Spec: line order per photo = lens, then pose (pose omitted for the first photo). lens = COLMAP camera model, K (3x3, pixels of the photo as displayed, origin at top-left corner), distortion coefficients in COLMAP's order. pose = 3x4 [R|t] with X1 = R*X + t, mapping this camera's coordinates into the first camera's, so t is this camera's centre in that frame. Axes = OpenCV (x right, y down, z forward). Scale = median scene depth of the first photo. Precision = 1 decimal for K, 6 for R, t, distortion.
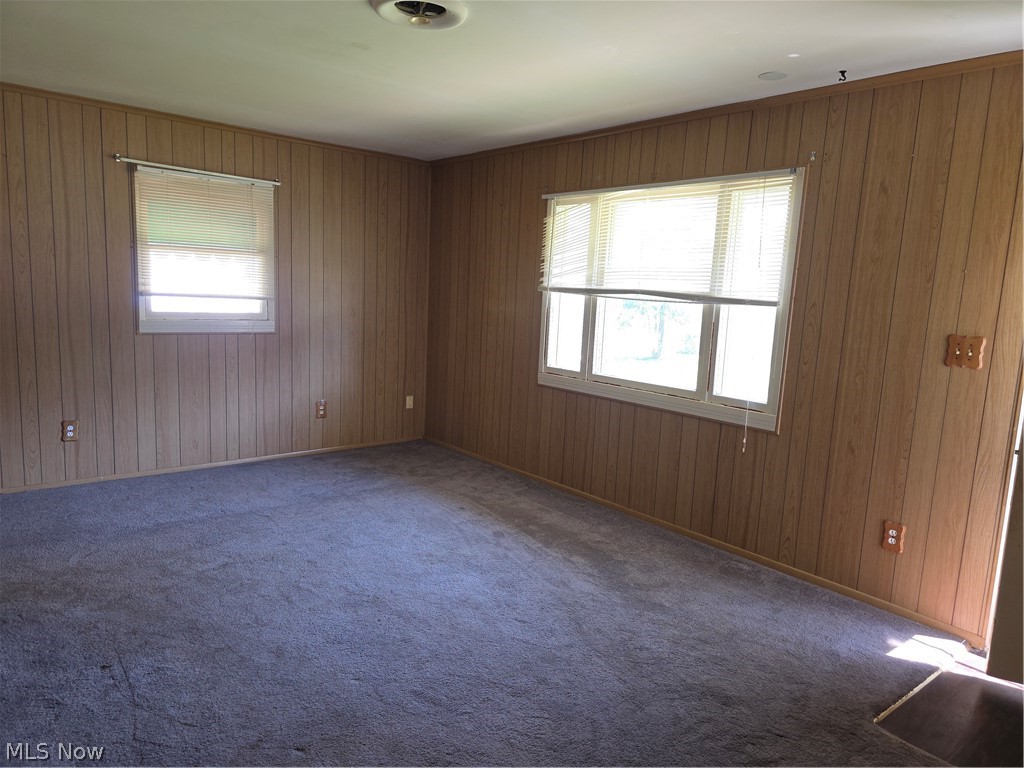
lens RADIAL K [[687.3, 0, 515.2], [0, 687.3, 388.9], [0, 0, 1]] dist [0.065217, -0.066422]
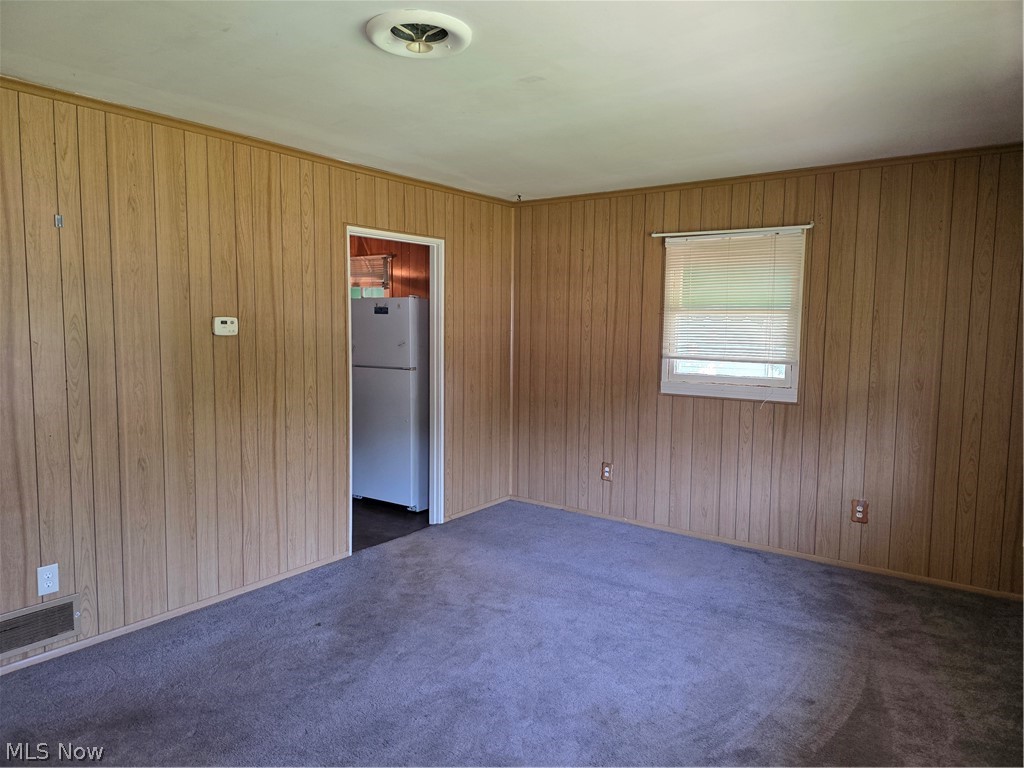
lens RADIAL K [[687.3, 0, 514.9], [0, 687.3, 385.8], [0, 0, 1]] dist [0.065217, -0.066422]
pose [[0.234205, 0.043266, -0.971224, 0.480568], [-0.145197, 0.989361, 0.009061, -0.076739], [0.961283, 0.138897, 0.237996, 0.597089]]
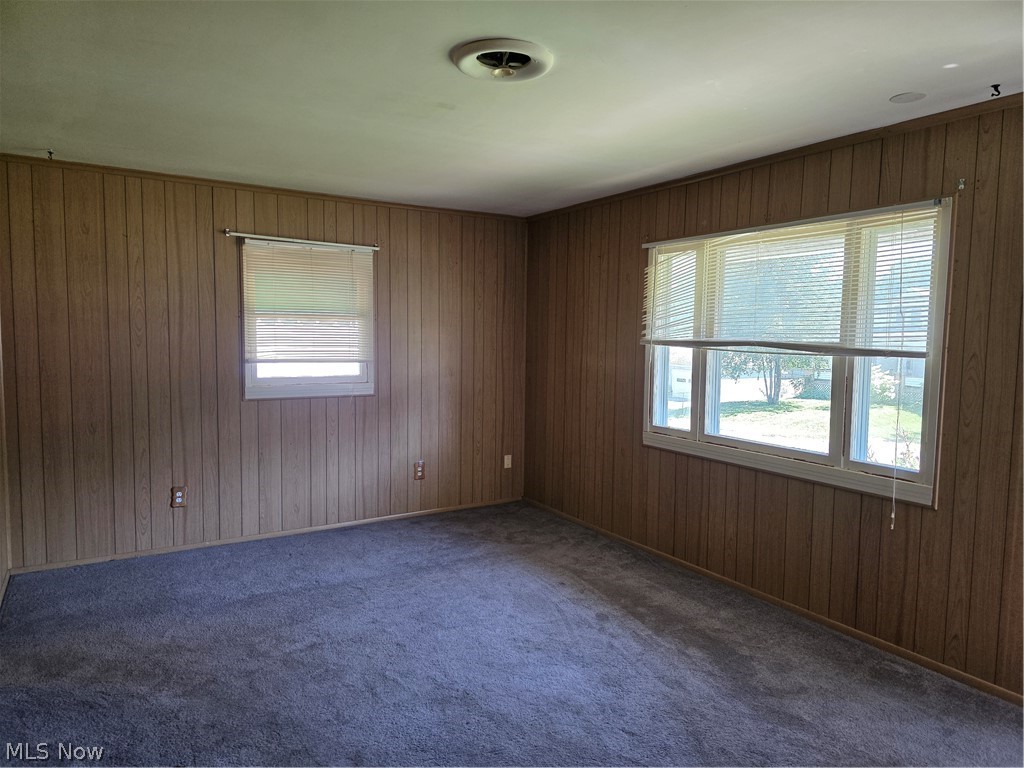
lens RADIAL K [[687.3, 0, 512.0], [0, 687.3, 384.6], [0, 0, 1]] dist [0.065217, -0.066422]
pose [[0.987370, -0.022506, -0.156823, 0.007399], [0.010637, 0.997042, -0.076119, -0.022860], [0.158073, 0.073489, 0.984689, 0.067143]]
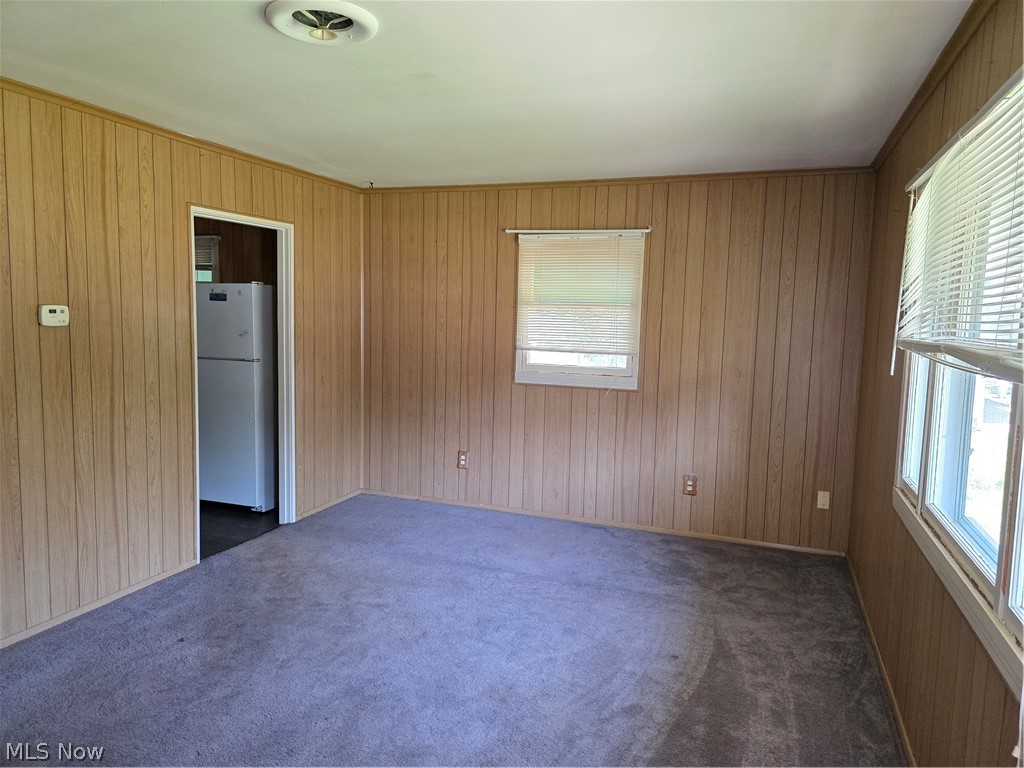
lens RADIAL K [[687.3, 0, 512.6], [0, 687.3, 384.5], [0, 0, 1]] dist [0.065217, -0.066422]
pose [[0.483941, 0.056106, -0.873300, 0.467489], [-0.132364, 0.991154, -0.009672, -0.074400], [0.865032, 0.120274, 0.487087, 0.516960]]
